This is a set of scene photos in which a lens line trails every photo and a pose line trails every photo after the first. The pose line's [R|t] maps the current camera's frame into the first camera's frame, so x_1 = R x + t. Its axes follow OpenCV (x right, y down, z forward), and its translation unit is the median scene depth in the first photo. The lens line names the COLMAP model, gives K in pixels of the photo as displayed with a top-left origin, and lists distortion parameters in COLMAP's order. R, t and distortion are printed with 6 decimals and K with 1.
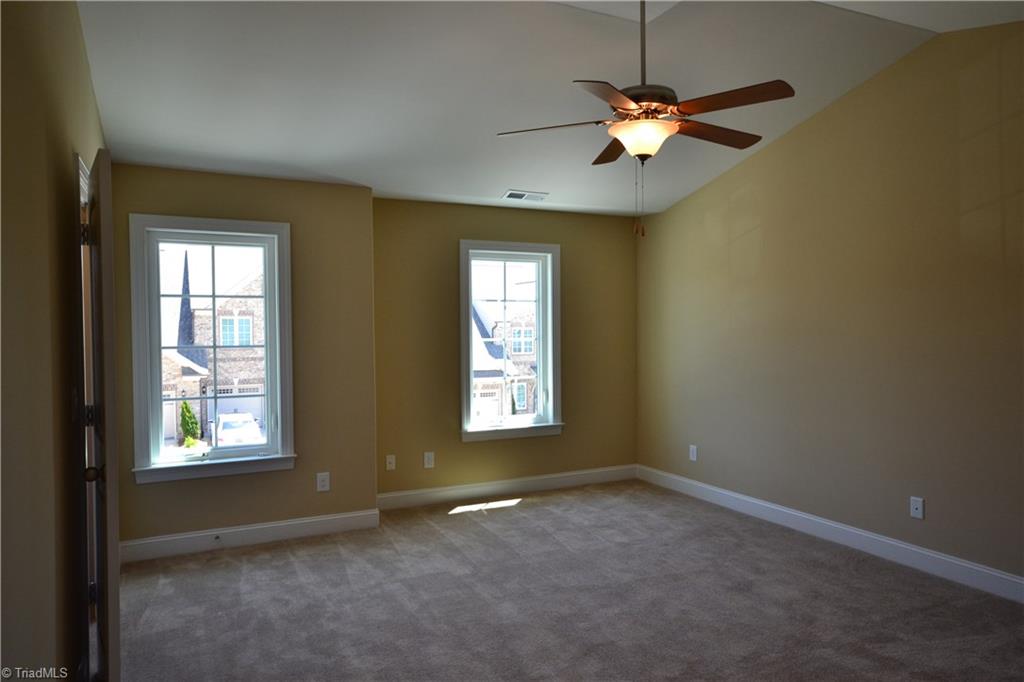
lens RADIAL K [[661.9, 0, 512.0], [0, 661.9, 341.0], [0, 0, 1]] dist [0.005033, 0.001702]
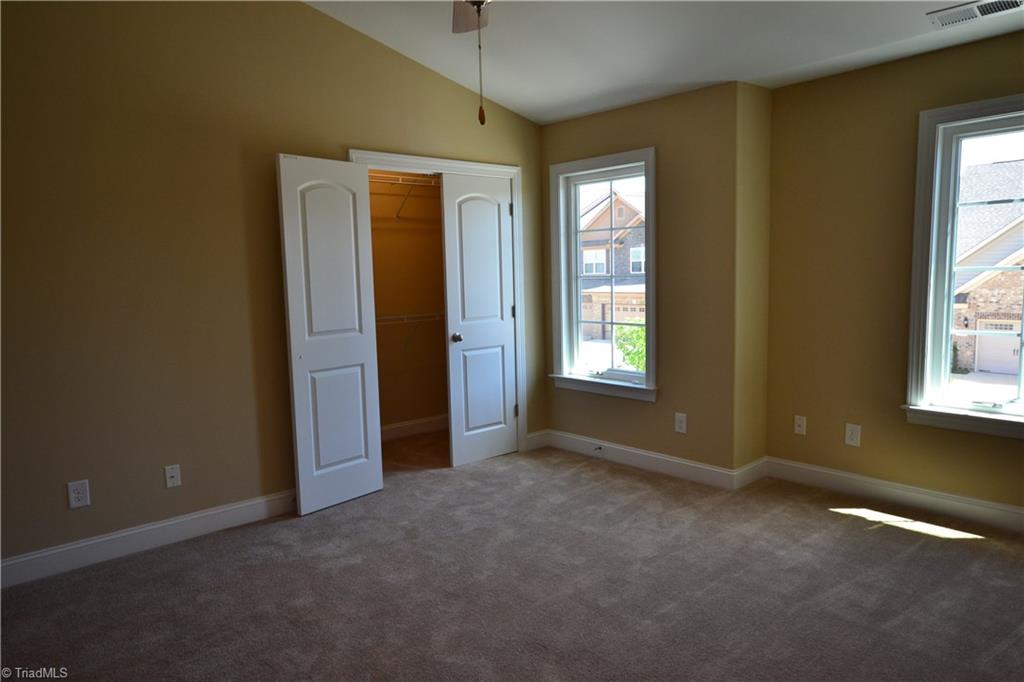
lens RADIAL K [[675.1, 0, 512.0], [0, 675.1, 341.0], [0, 0, 1]] dist [-0.003640, -0.001979]
pose [[0.288610, 0.104701, -0.951705, 0.552540], [0.007153, 0.993739, 0.111494, -0.010370], [0.957420, -0.038986, 0.286054, 0.516219]]
